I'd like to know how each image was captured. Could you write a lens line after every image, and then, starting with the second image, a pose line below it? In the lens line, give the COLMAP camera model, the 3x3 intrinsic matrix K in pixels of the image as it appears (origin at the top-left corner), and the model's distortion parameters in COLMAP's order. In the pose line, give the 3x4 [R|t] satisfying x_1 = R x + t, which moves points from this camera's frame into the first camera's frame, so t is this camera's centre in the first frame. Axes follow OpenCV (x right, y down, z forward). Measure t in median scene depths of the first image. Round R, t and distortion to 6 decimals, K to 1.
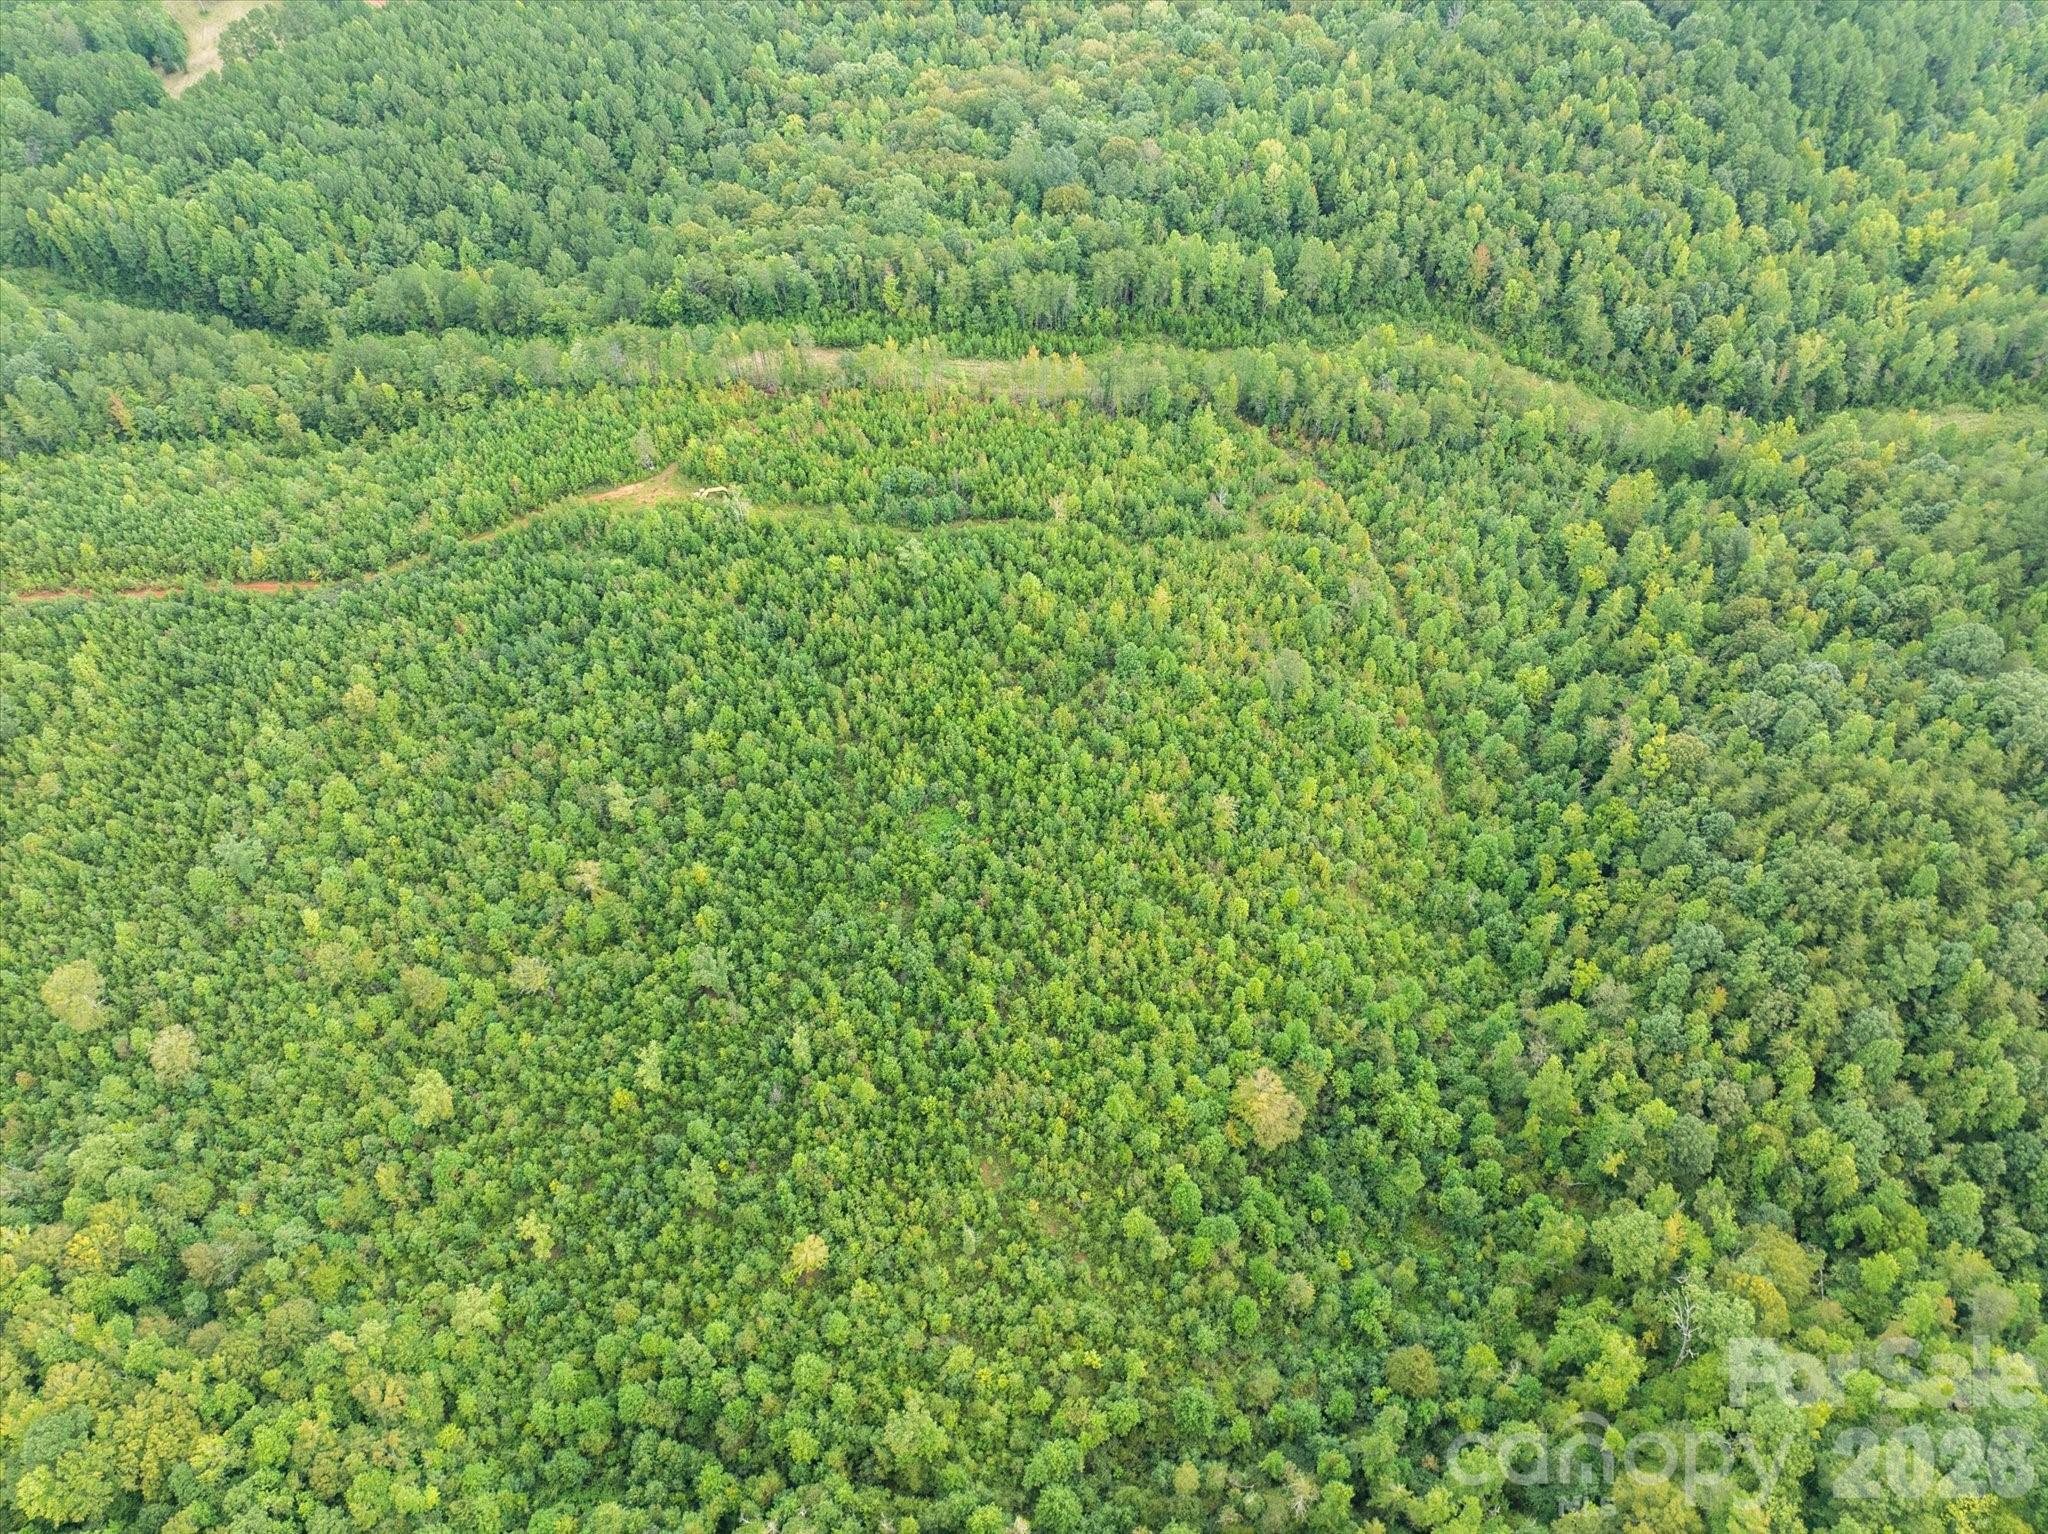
lens RADIAL K [[1439.4, 0, 1025.0], [0, 1439.4, 761.1], [0, 0, 1]] dist [-0.045639, 0.012476]
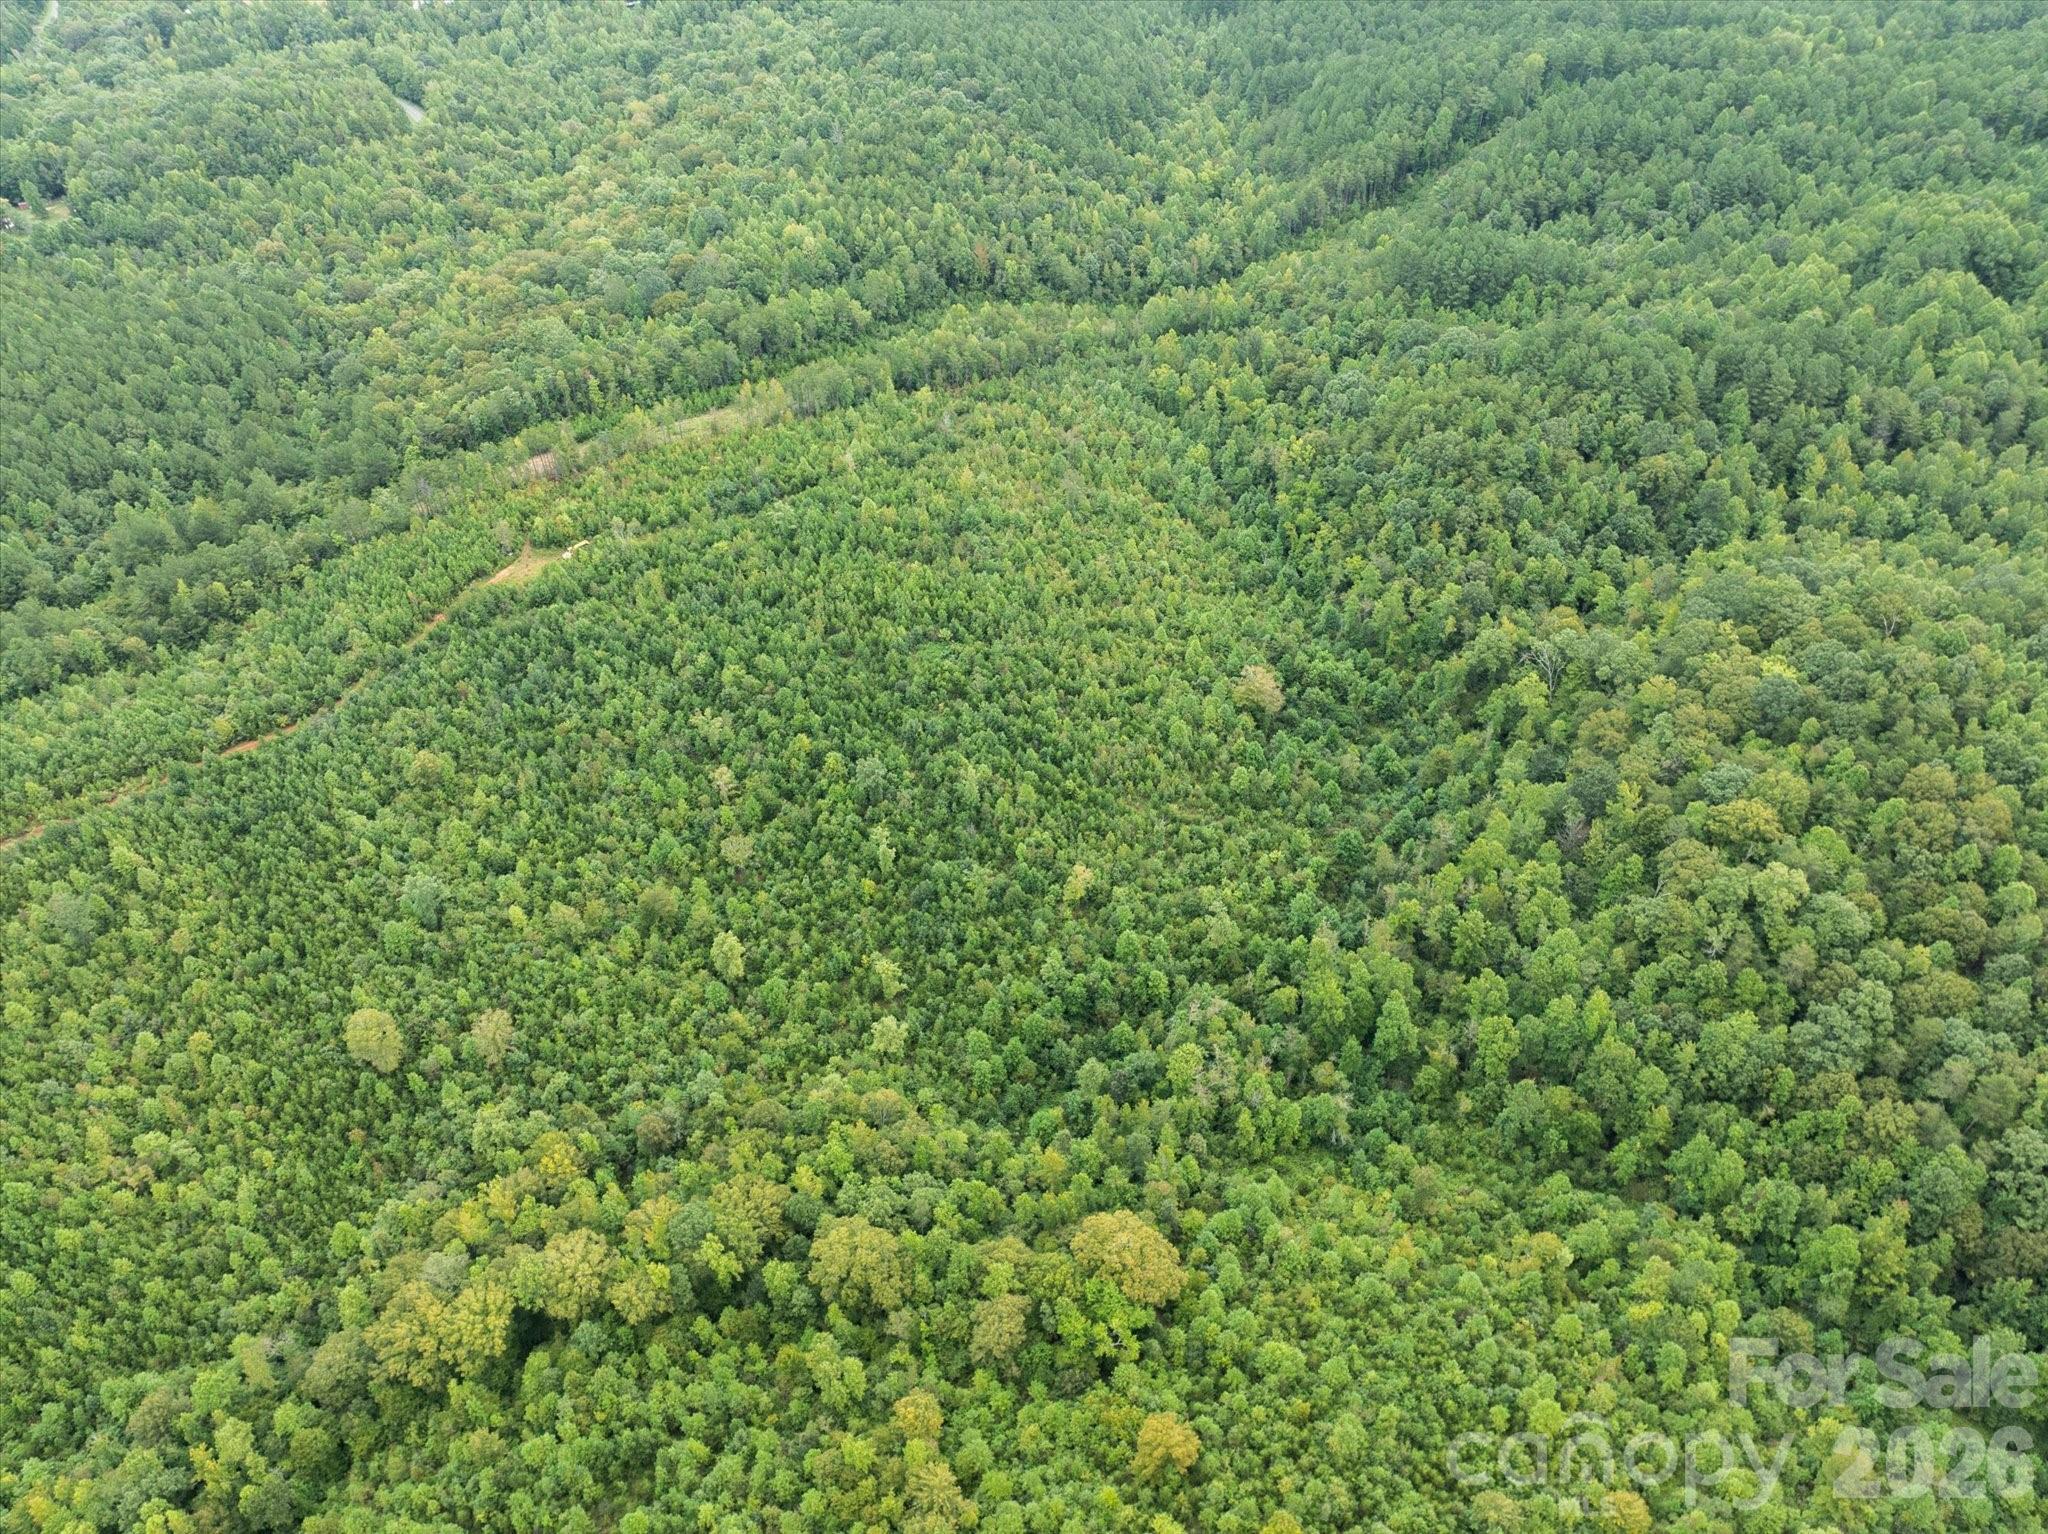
lens RADIAL K [[1439.4, 0, 1024.0], [0, 1439.4, 763.7], [0, 0, 1]] dist [-0.045639, 0.012476]
pose [[0.808563, -0.393993, 0.437029, -0.545804], [0.462392, 0.884788, -0.057830, 0.223260], [-0.363894, 0.248838, 0.897586, -0.156869]]
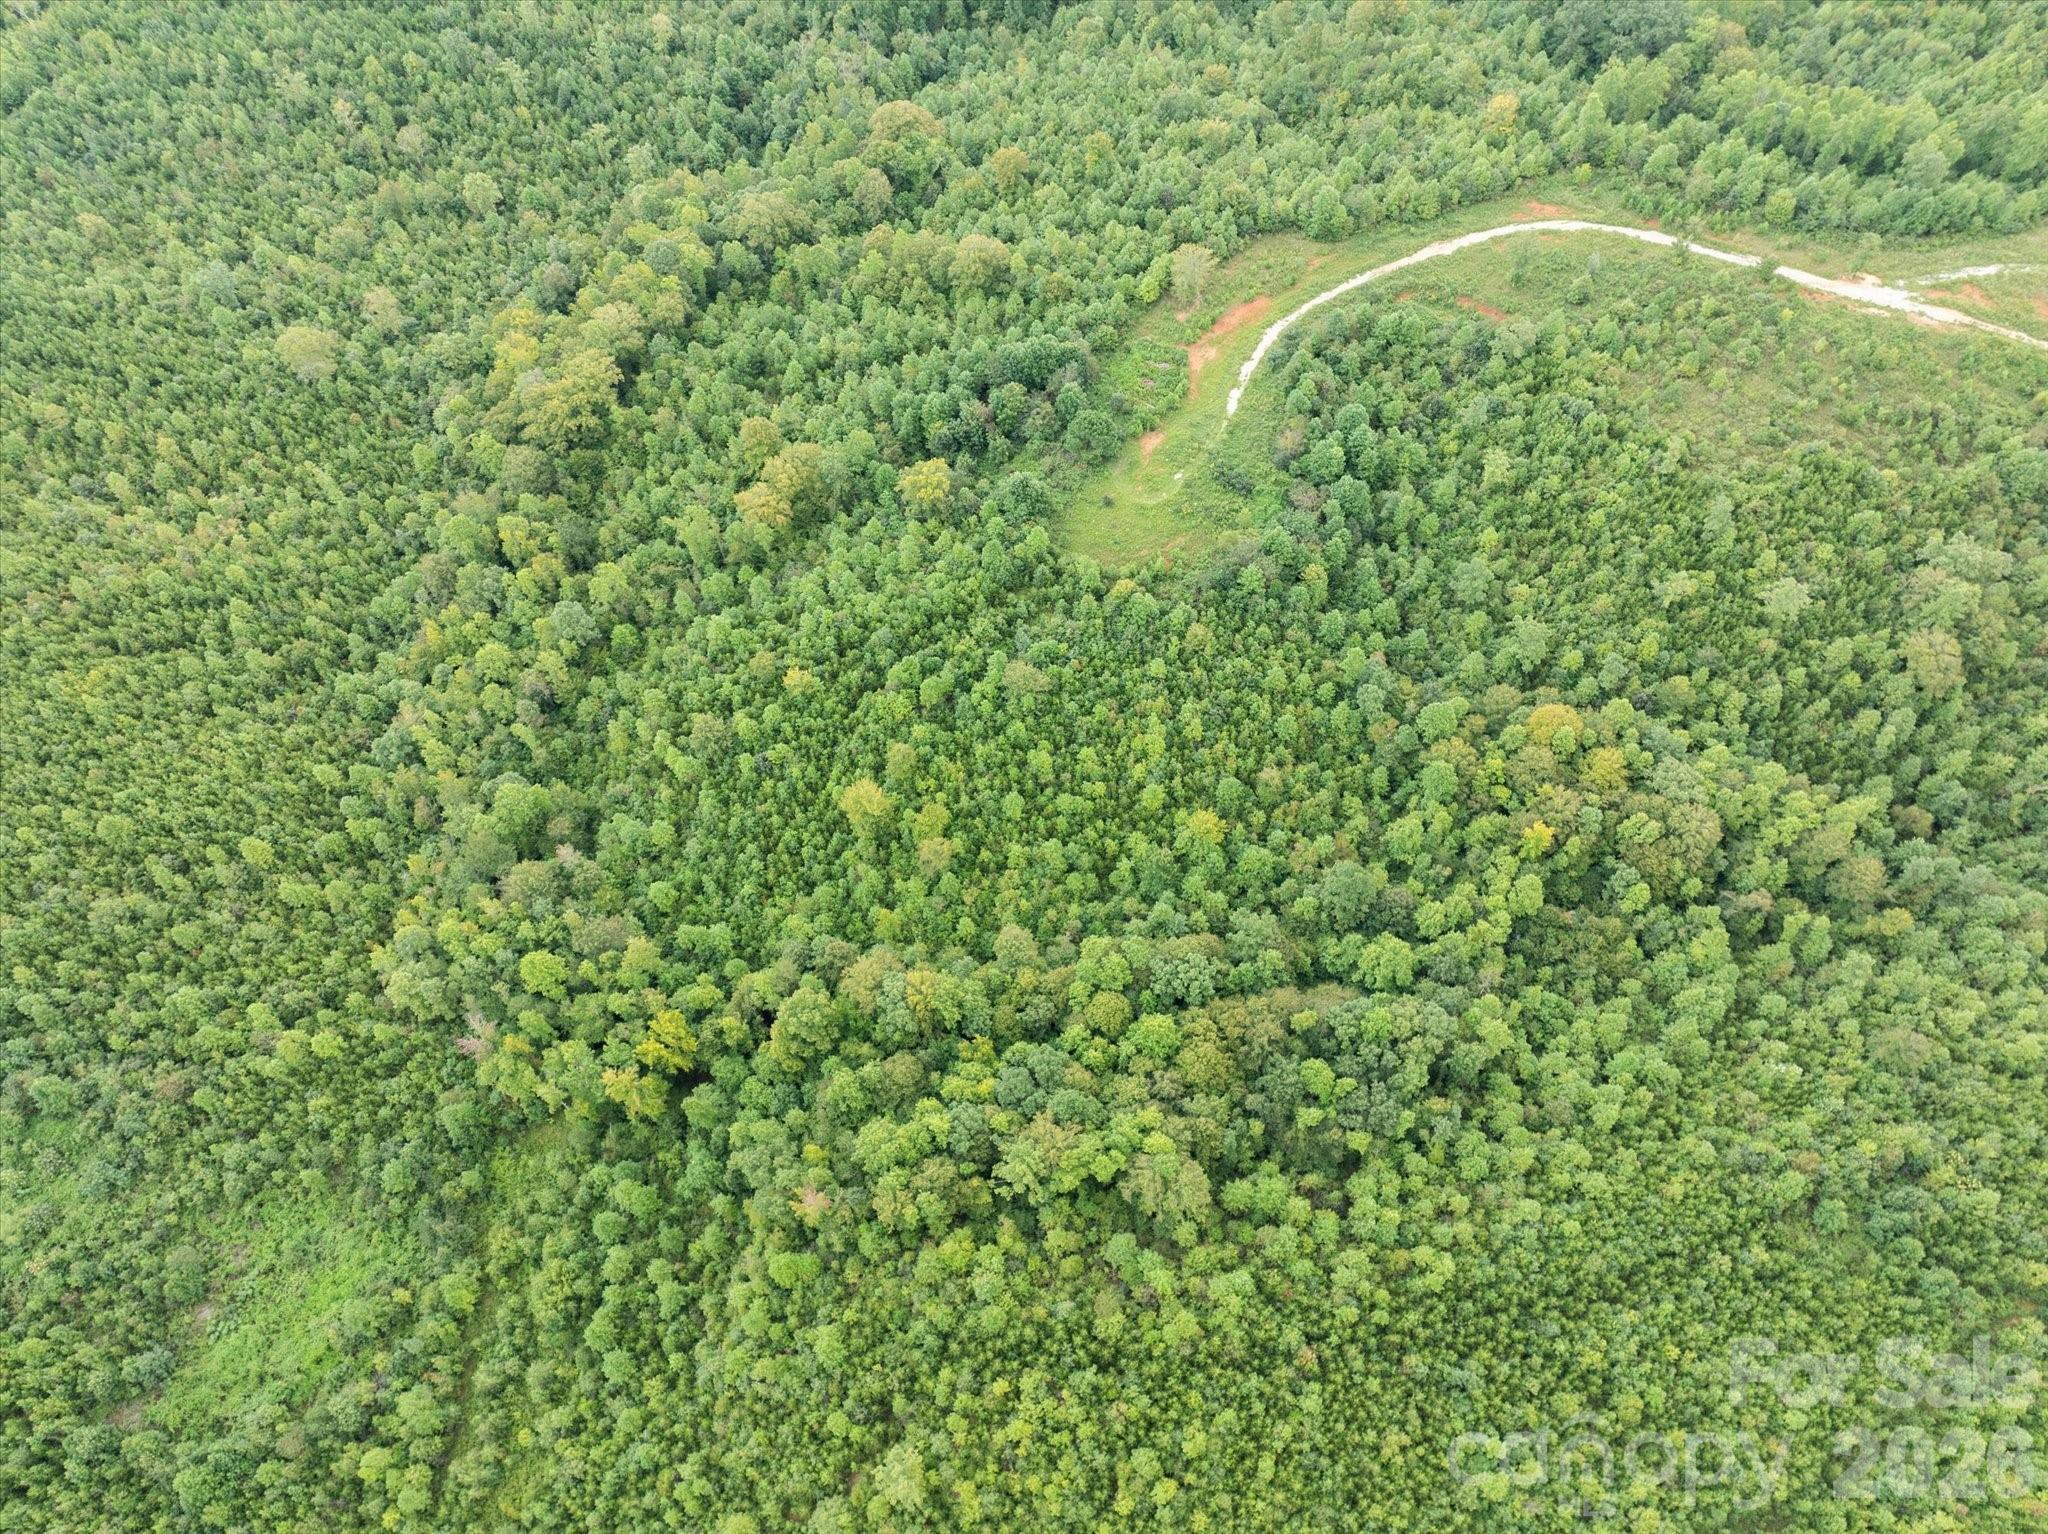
lens RADIAL K [[1439.4, 0, 1022.7], [0, 1439.4, 762.6], [0, 0, 1]] dist [-0.045639, 0.012476]
pose [[0.124692, -0.840998, 0.526473, -1.273716], [0.791972, 0.404000, 0.457782, 0.196867], [-0.597689, 0.359870, 0.716422, -0.110131]]
